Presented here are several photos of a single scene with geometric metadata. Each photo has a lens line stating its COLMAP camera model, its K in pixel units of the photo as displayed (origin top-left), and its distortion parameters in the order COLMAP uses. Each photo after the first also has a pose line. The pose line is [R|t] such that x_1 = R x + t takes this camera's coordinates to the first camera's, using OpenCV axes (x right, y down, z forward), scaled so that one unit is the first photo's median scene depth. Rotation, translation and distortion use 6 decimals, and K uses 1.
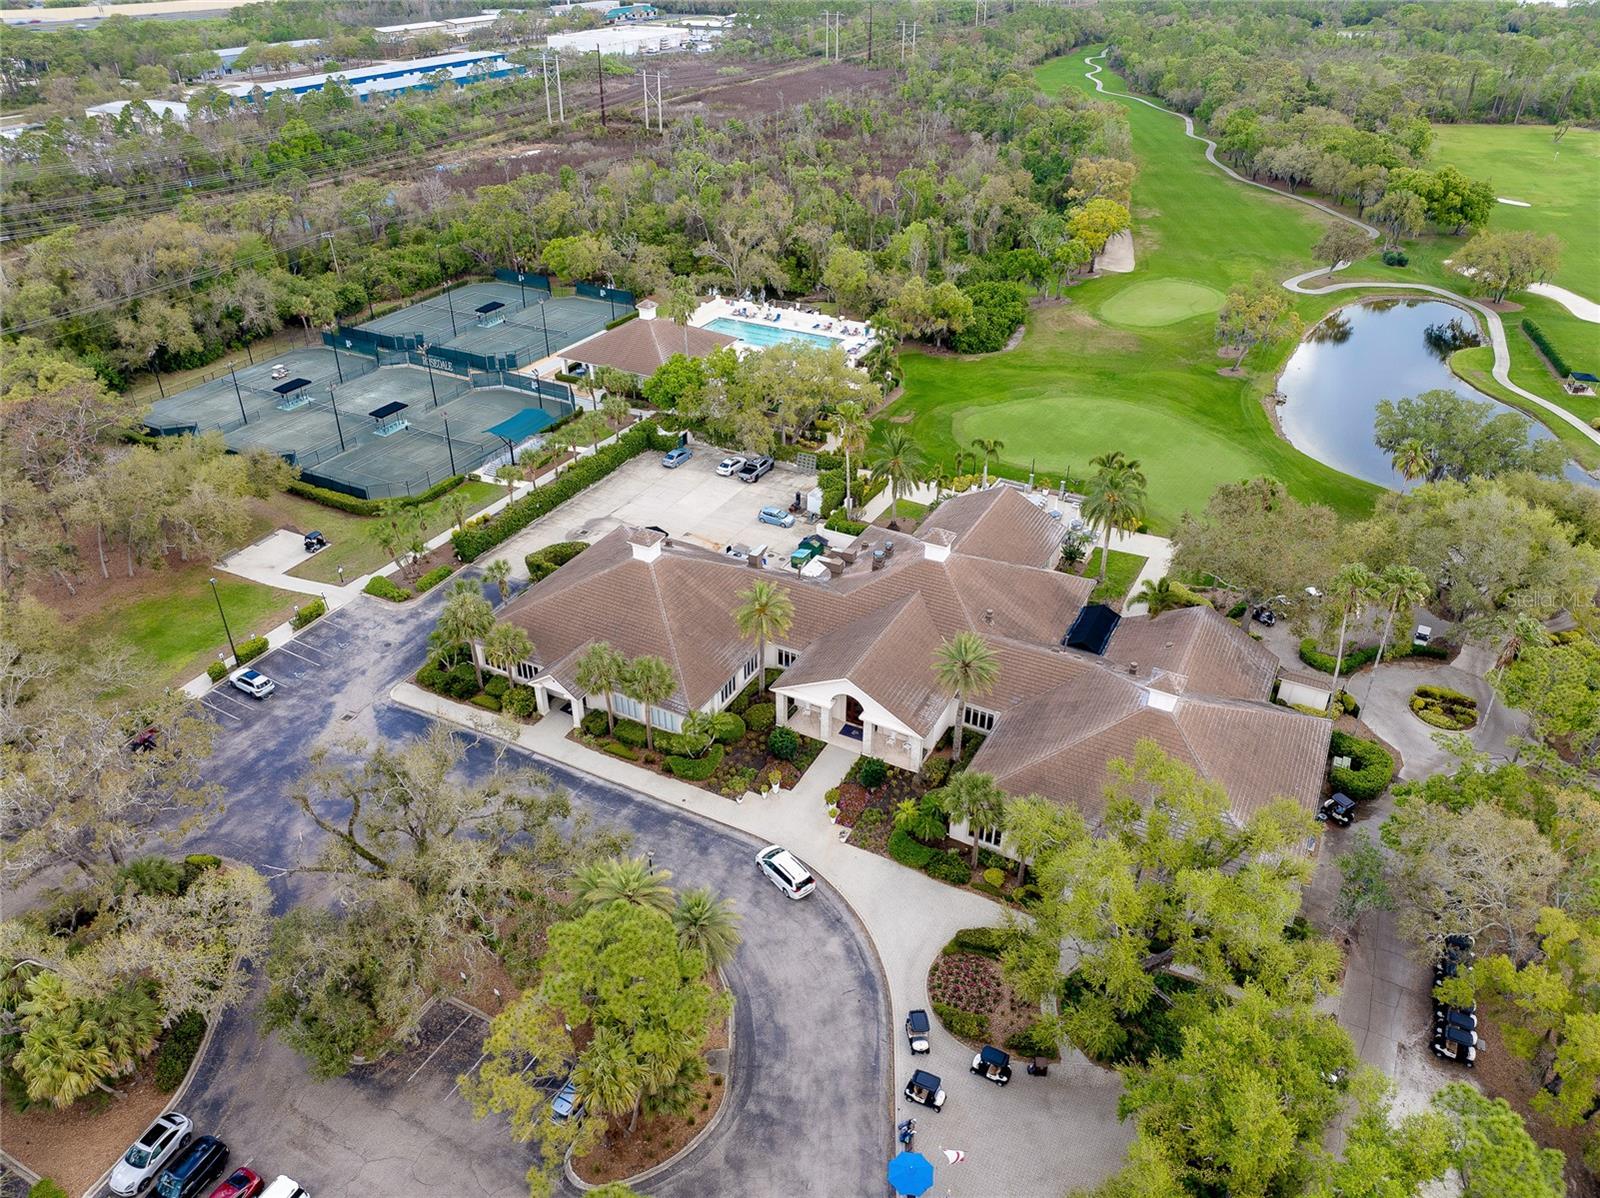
lens RADIAL K [[1125.3, 0, 800.0], [0, 1125.3, 599.0], [0, 0, 1]] dist [-0.037980, 0.000993]
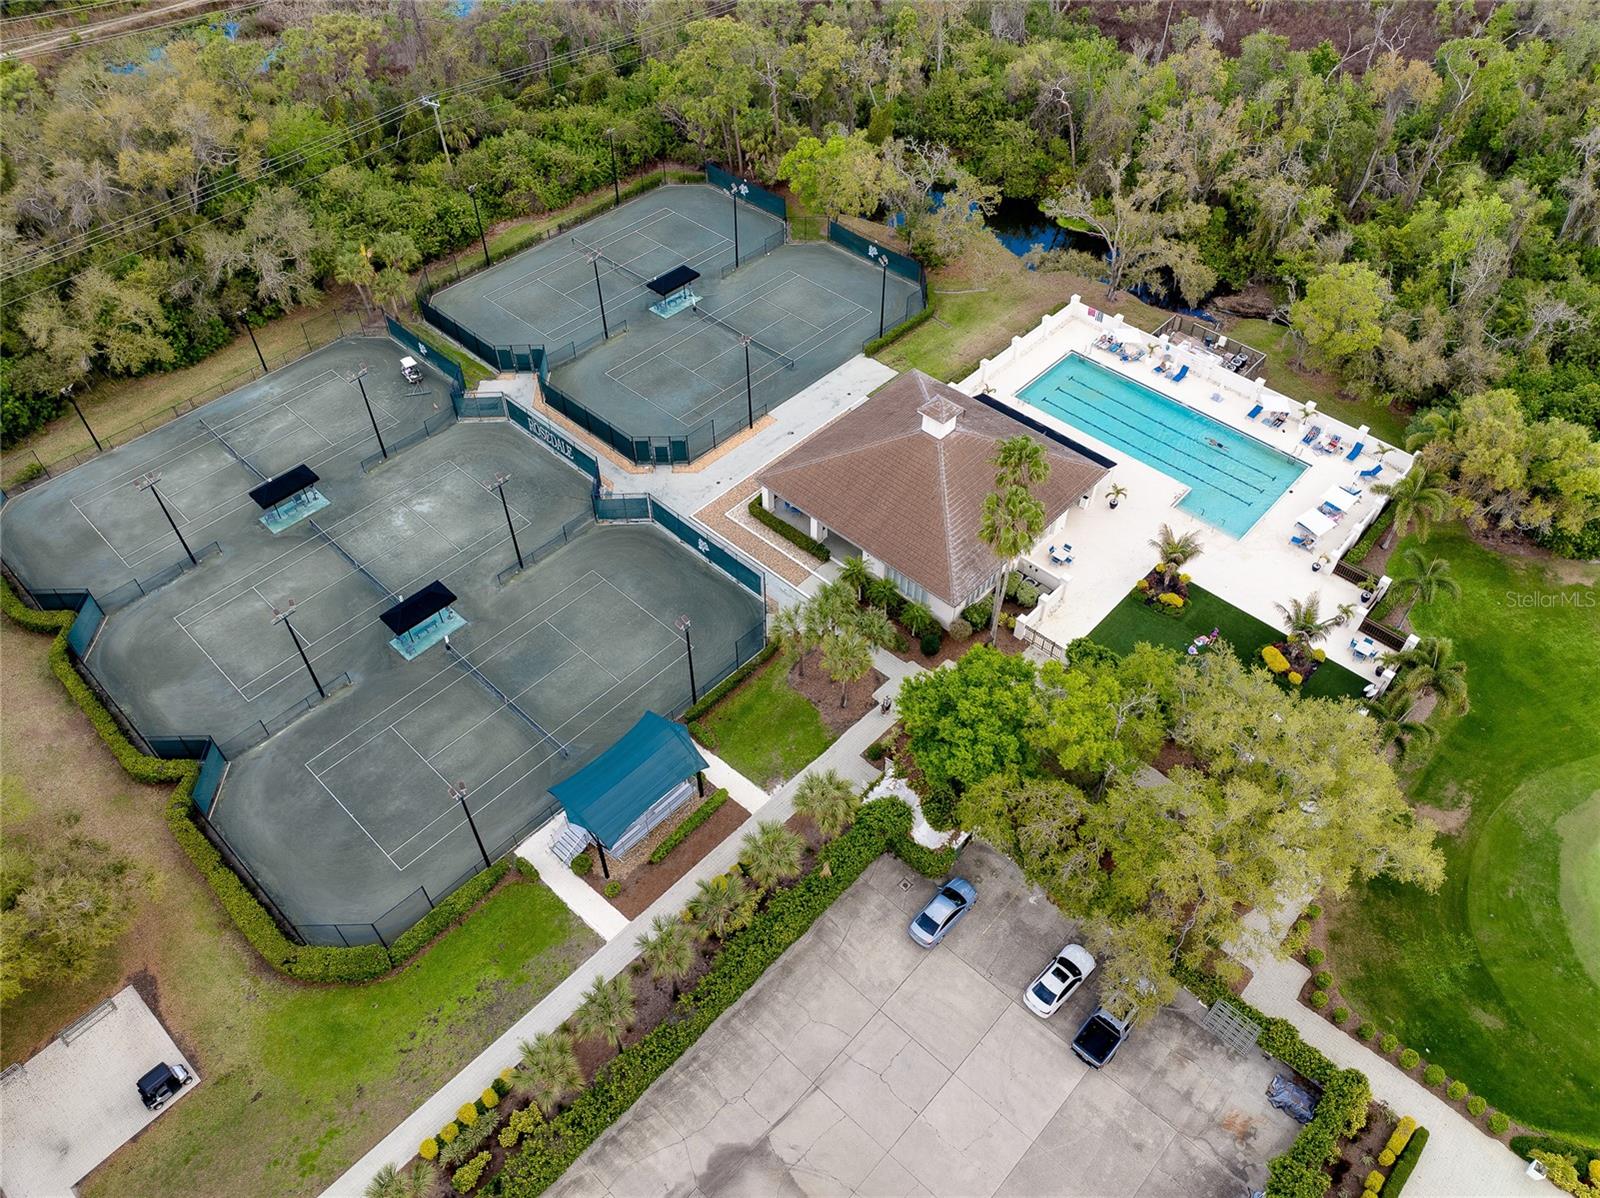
lens RADIAL K [[1125.3, 0, 800.0], [0, 1125.3, 599.0], [0, 0, 1]] dist [-0.037980, 0.000993]
pose [[0.965367, 0.190189, -0.178588, -0.079860], [-0.136932, 0.952025, 0.273673, -0.268695], [0.222070, -0.239741, 0.945097, 0.428154]]
